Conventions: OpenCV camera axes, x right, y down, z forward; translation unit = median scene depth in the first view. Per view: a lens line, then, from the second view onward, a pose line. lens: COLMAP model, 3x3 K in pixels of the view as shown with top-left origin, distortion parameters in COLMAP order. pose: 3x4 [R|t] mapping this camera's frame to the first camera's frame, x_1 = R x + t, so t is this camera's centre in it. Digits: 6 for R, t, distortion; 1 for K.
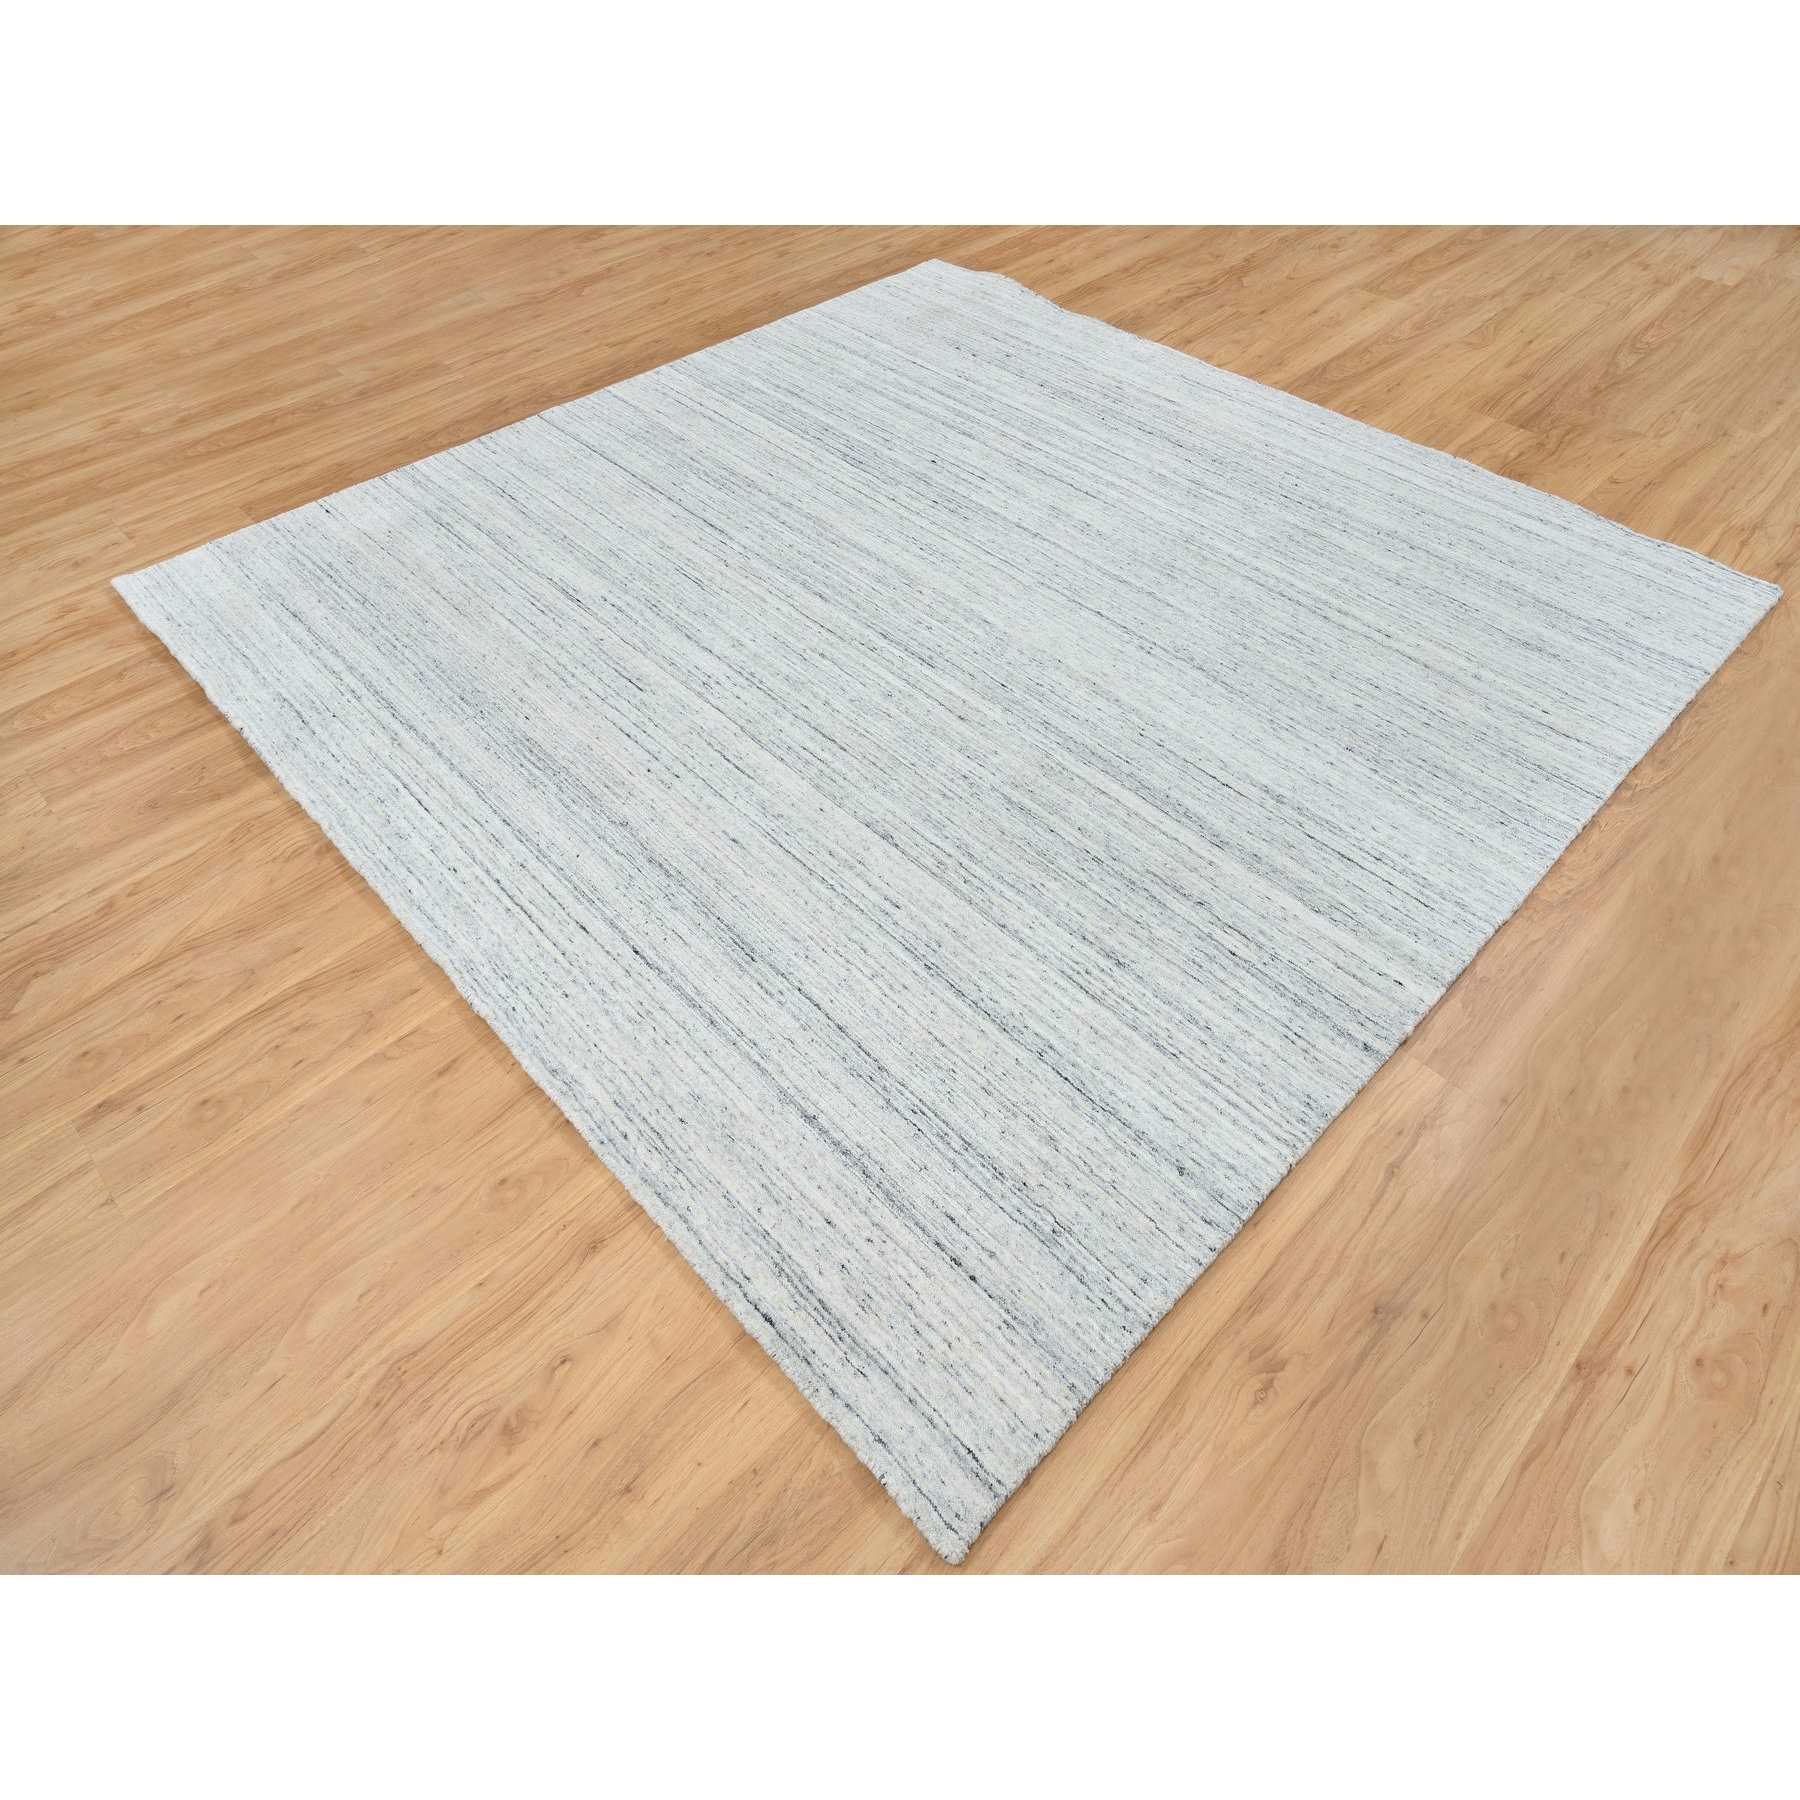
lens RADIAL K [[1022.0, 0, 900.0], [0, 1022.0, 900.0], [0, 0, 1]] dist [-0.004772, 0.001319]
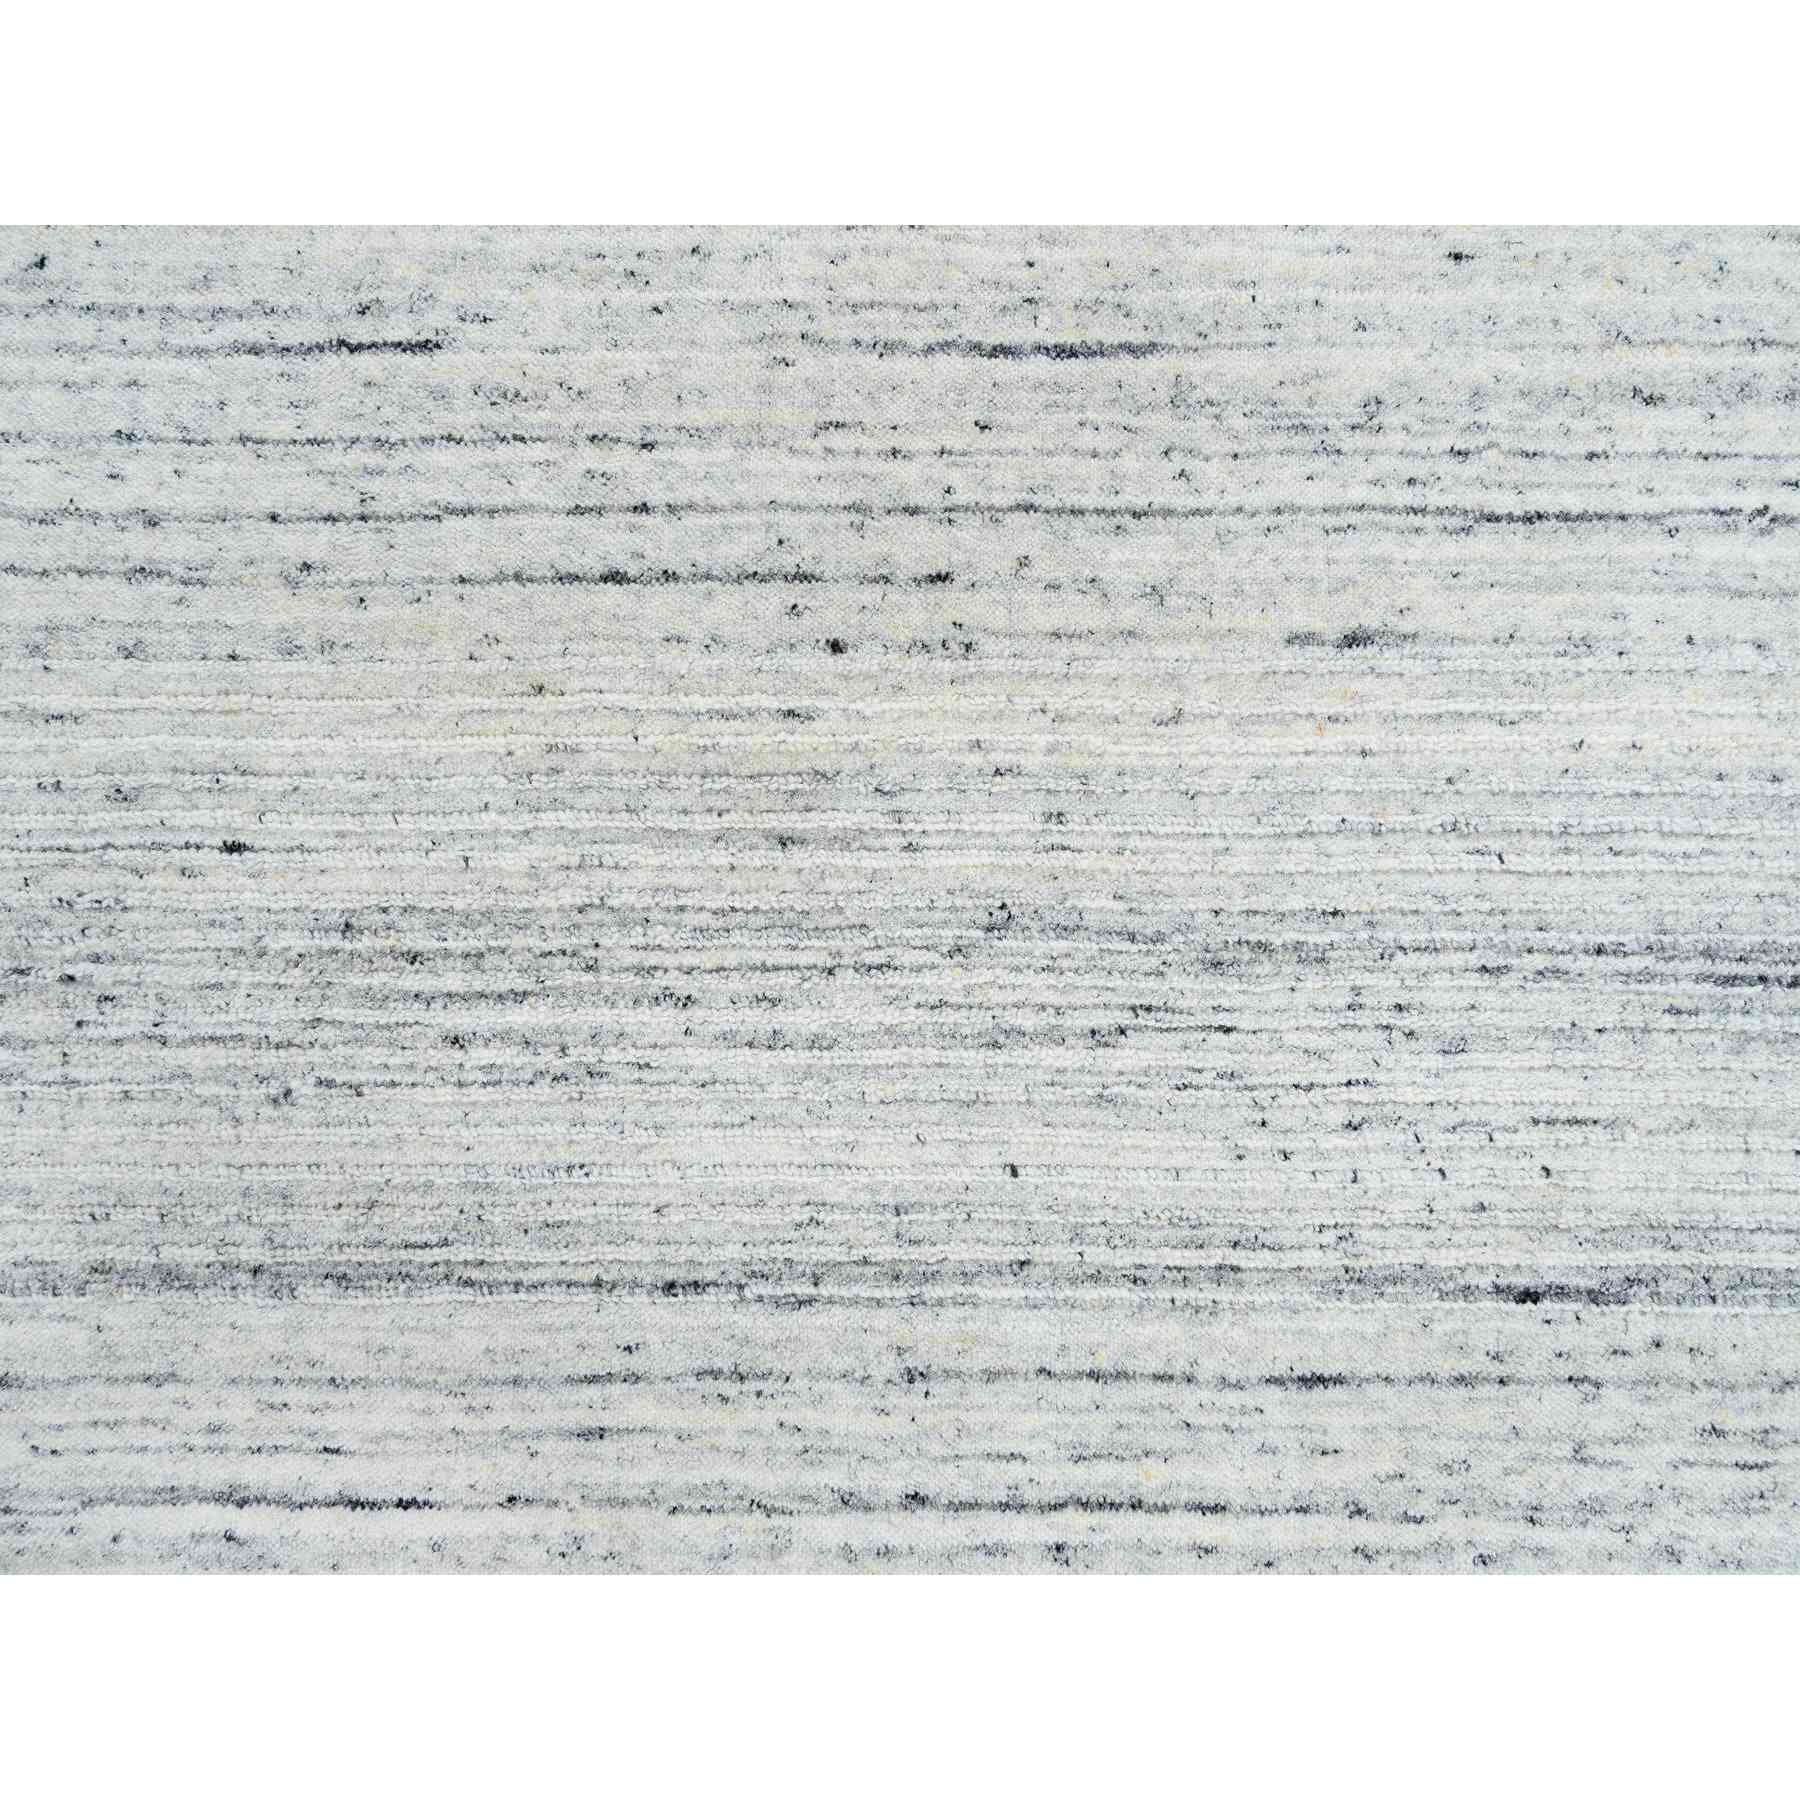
lens RADIAL K [[1022.0, 0, 900.0], [0, 1022.0, 900.0], [0, 0, 1]] dist [-0.004772, 0.001319]
pose [[0.696078, -0.711692, -0.094710, -0.257367], [0.557851, 0.453075, 0.695360, -0.289549], [-0.451972, -0.536859, 0.712393, 0.870903]]
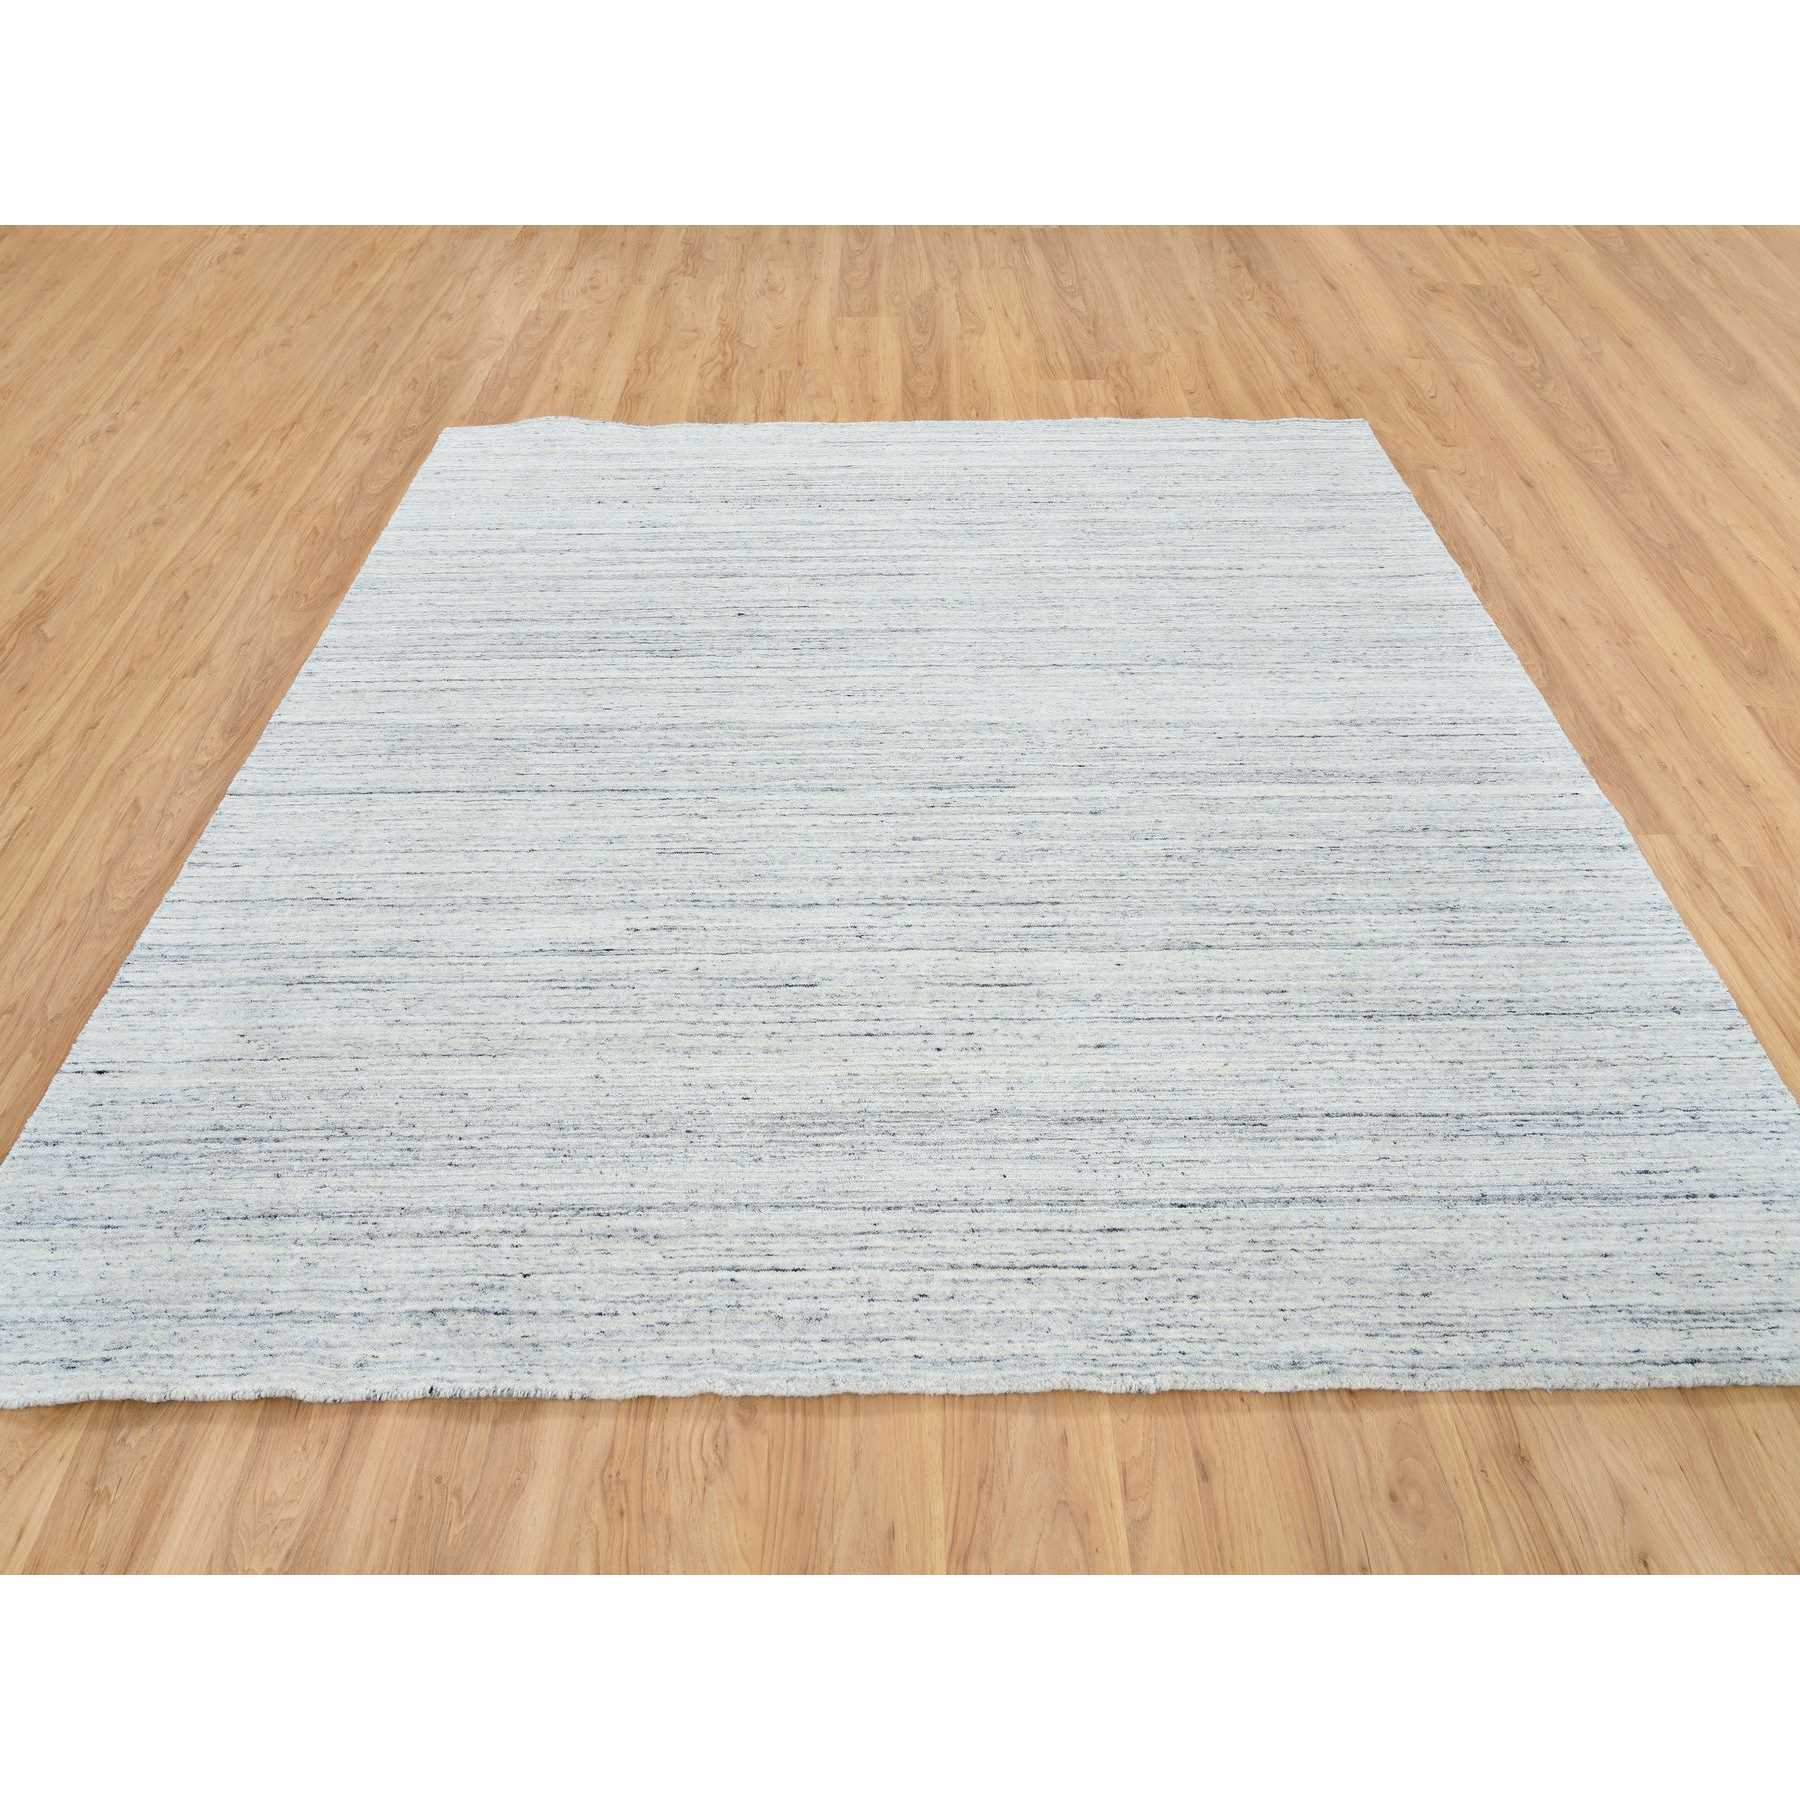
lens RADIAL K [[1022.0, 0, 900.0], [0, 1022.0, 900.0], [0, 0, 1]] dist [-0.004772, 0.001319]
pose [[0.698203, -0.548966, 0.459508, -0.638945], [0.563477, 0.817330, 0.120271, -0.377086], [-0.441595, 0.174949, 0.879993, 0.273338]]
